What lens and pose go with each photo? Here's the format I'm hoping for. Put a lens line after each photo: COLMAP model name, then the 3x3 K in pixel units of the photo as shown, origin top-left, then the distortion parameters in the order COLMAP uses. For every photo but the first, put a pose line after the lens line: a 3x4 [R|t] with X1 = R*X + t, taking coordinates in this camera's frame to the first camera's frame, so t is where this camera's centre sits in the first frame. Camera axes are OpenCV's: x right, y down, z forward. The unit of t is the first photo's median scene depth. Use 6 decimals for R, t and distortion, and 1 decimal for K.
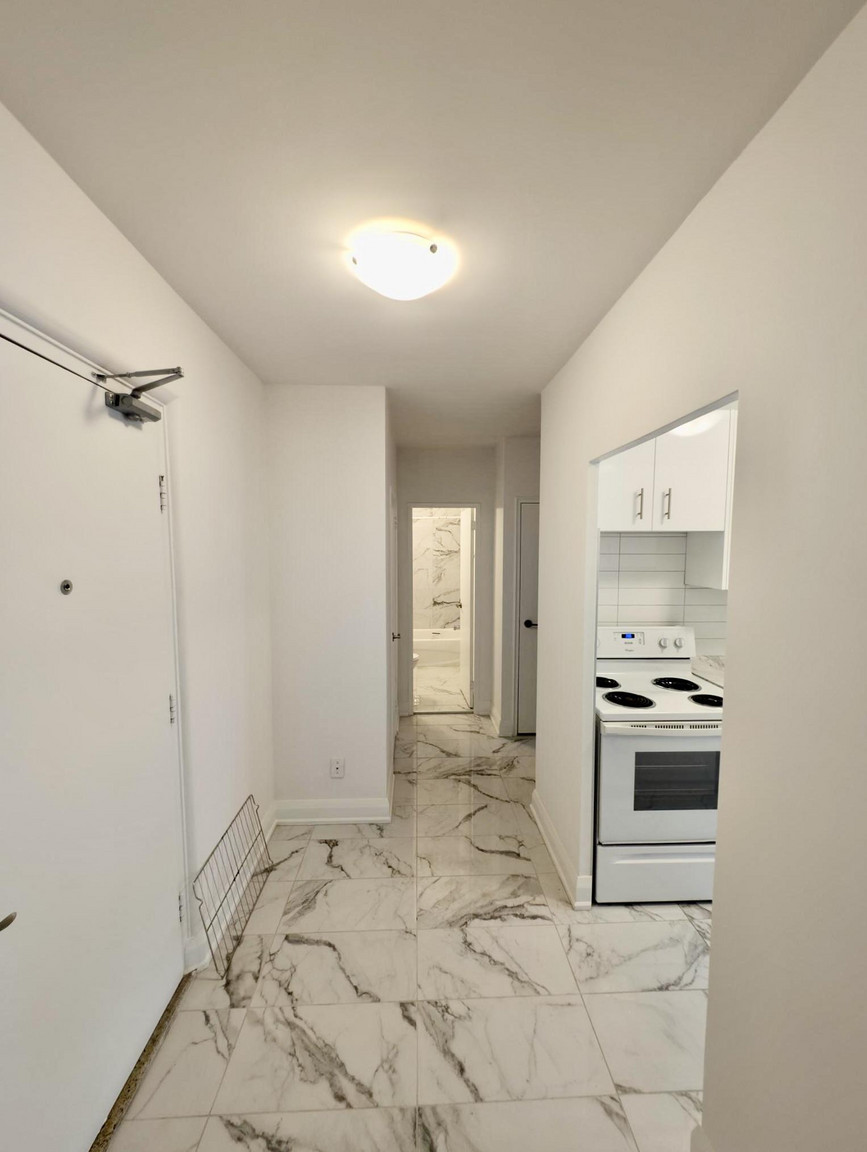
lens RADIAL K [[440.5, 0, 431.7], [0, 440.5, 576.2], [0, 0, 1]] dist [0.000136, 0.000074]
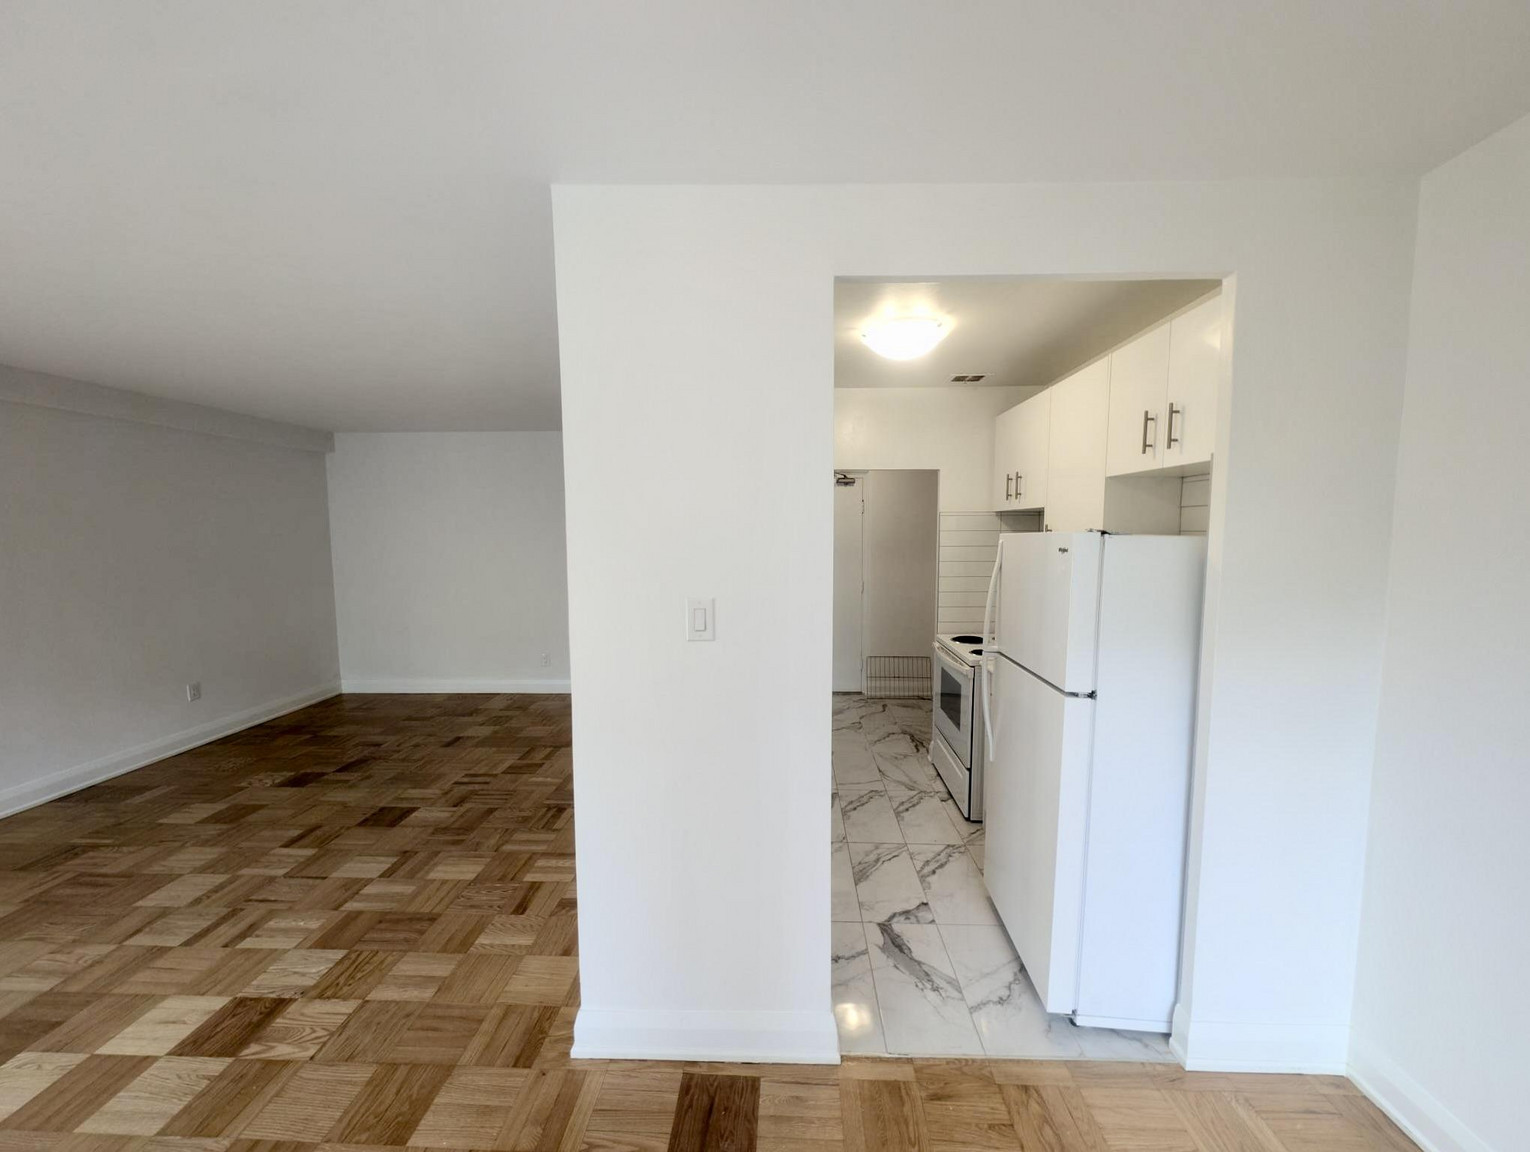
lens RADIAL K [[585.0, 0, 775.8], [0, 585.0, 579.1], [0, 0, 1]] dist [0.000136, 0.000074]
pose [[-0.066567, 0.082586, -0.994358, 3.289576], [-0.062773, 0.994248, 0.086779, -0.019897], [0.995805, 0.068196, -0.061000, 0.773941]]
